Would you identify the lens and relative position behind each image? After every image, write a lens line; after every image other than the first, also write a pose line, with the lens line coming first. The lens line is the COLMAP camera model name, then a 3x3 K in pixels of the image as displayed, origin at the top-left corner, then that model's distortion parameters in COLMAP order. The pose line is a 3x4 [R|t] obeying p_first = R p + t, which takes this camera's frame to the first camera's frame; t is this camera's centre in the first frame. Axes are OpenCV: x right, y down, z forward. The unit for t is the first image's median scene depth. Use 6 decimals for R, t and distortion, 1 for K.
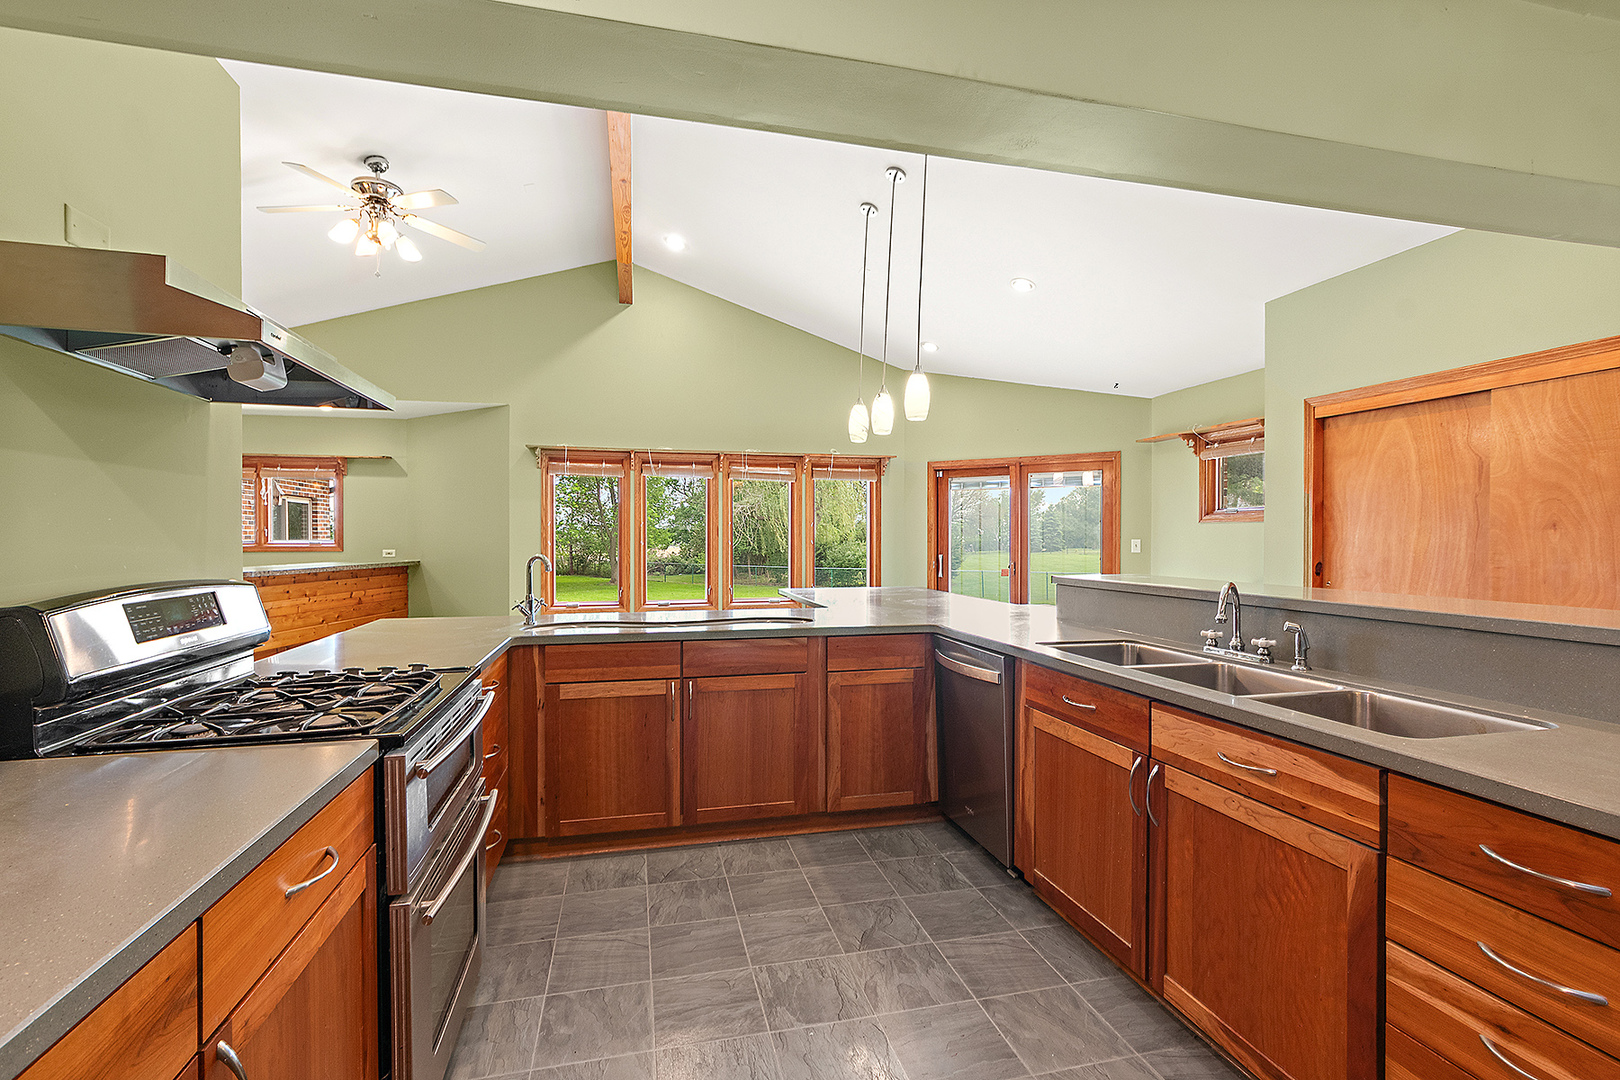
lens RADIAL K [[736.4, 0, 795.0], [0, 736.4, 531.1], [0, 0, 1]] dist [0.003838, 0.000514]
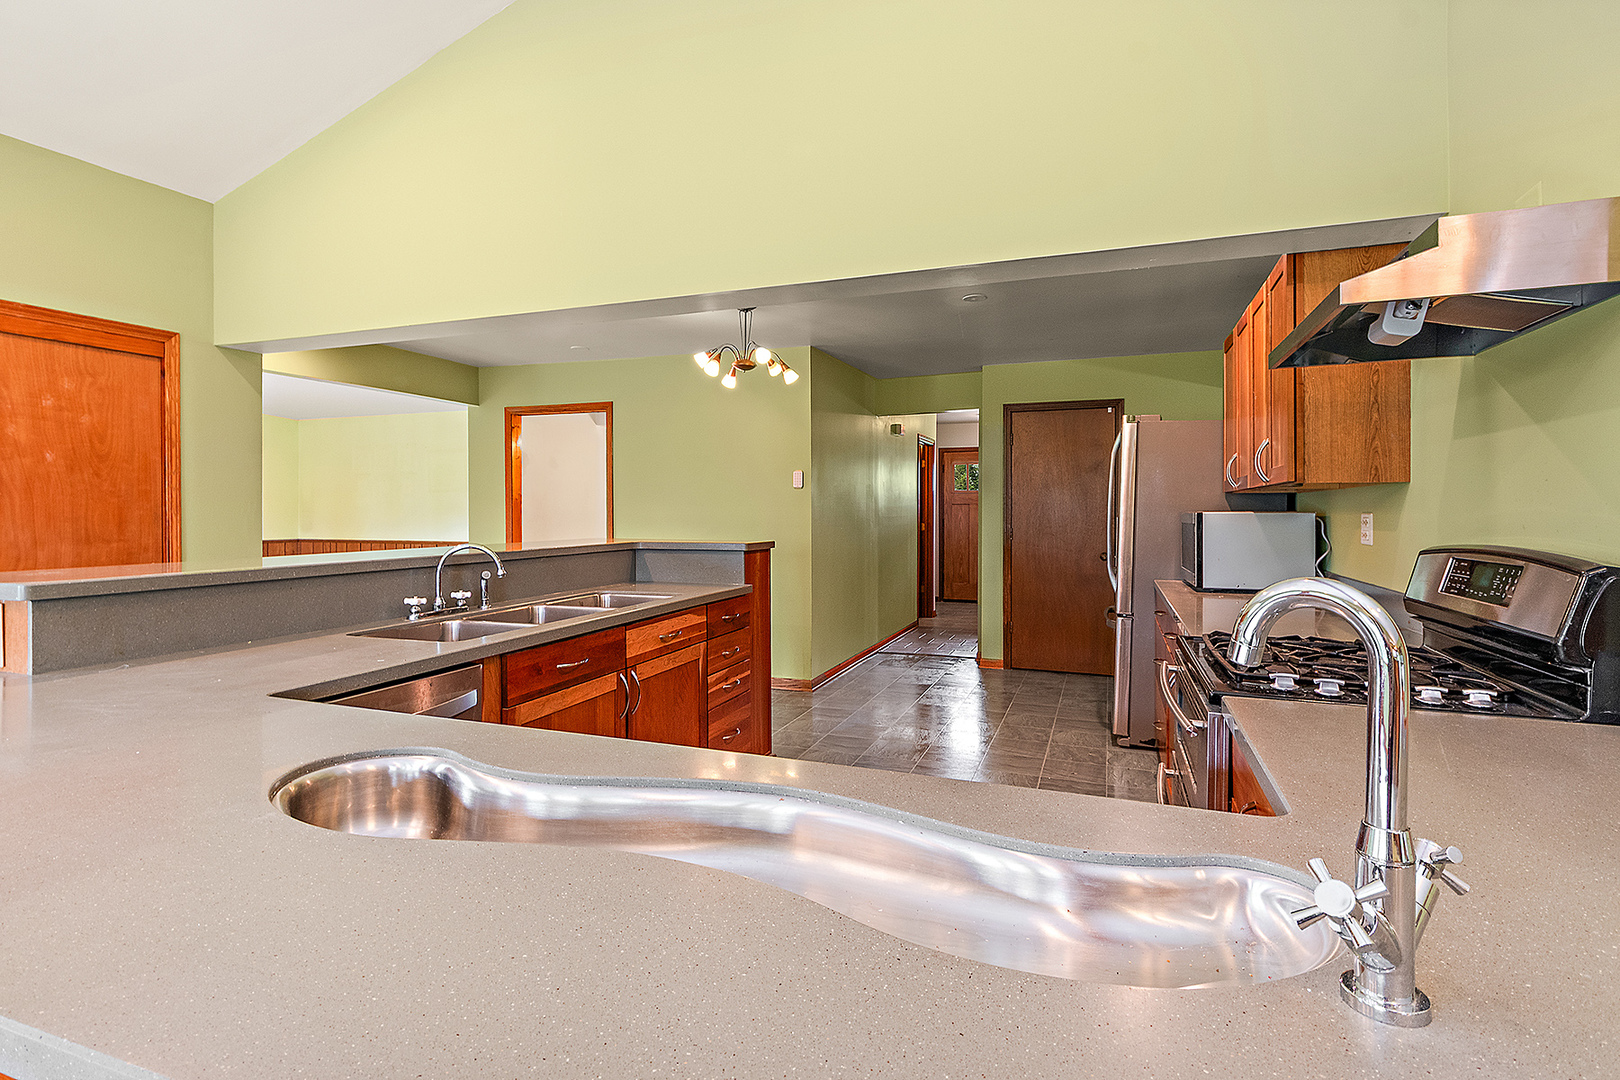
lens RADIAL K [[805.6, 0, 792.6], [0, 805.6, 509.8], [0, 0, 1]] dist [0.009743, -0.000458]
pose [[-0.823033, 0.000246, 0.567993, -0.184630], [-0.005165, 0.999955, -0.007918, 0.007204], [-0.567969, -0.009450, -0.822995, 0.527846]]
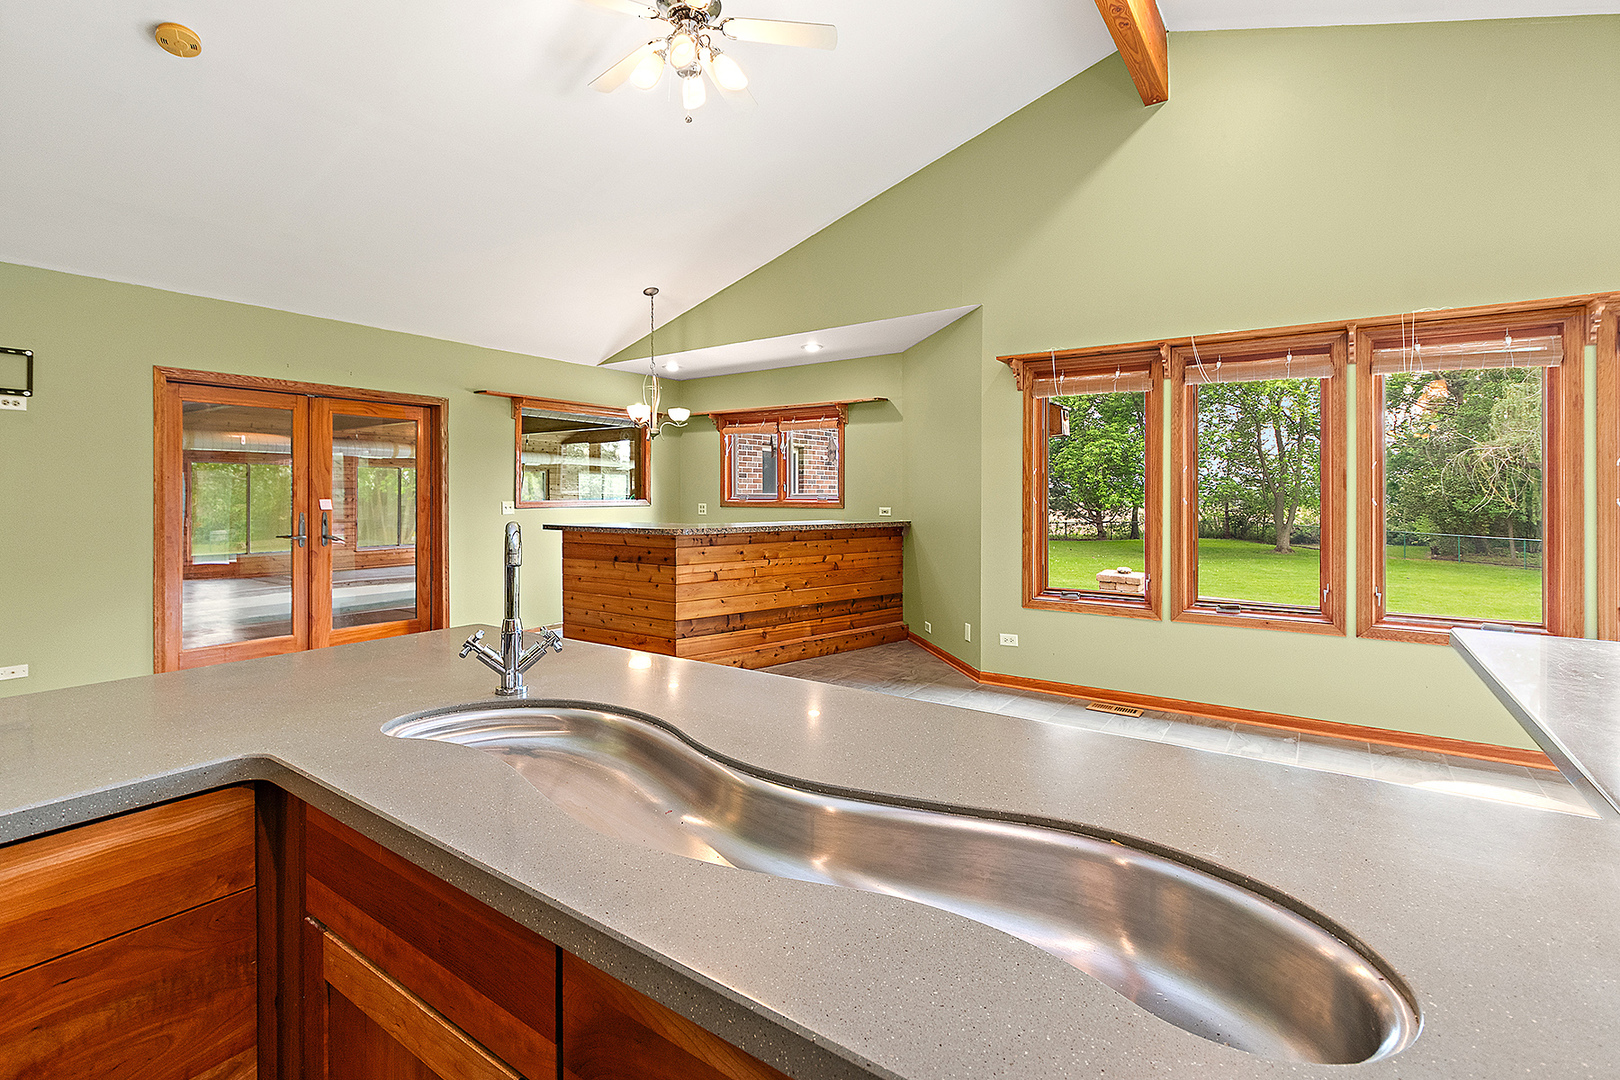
lens RADIAL K [[736.4, 0, 807.9], [0, 736.4, 497.2], [0, 0, 1]] dist [0.003838, 0.000514]
pose [[0.671944, 0.002707, -0.740597, 0.024525], [0.005819, 0.999943, 0.008935, 0.005879], [0.740579, -0.010313, 0.671890, 0.380297]]
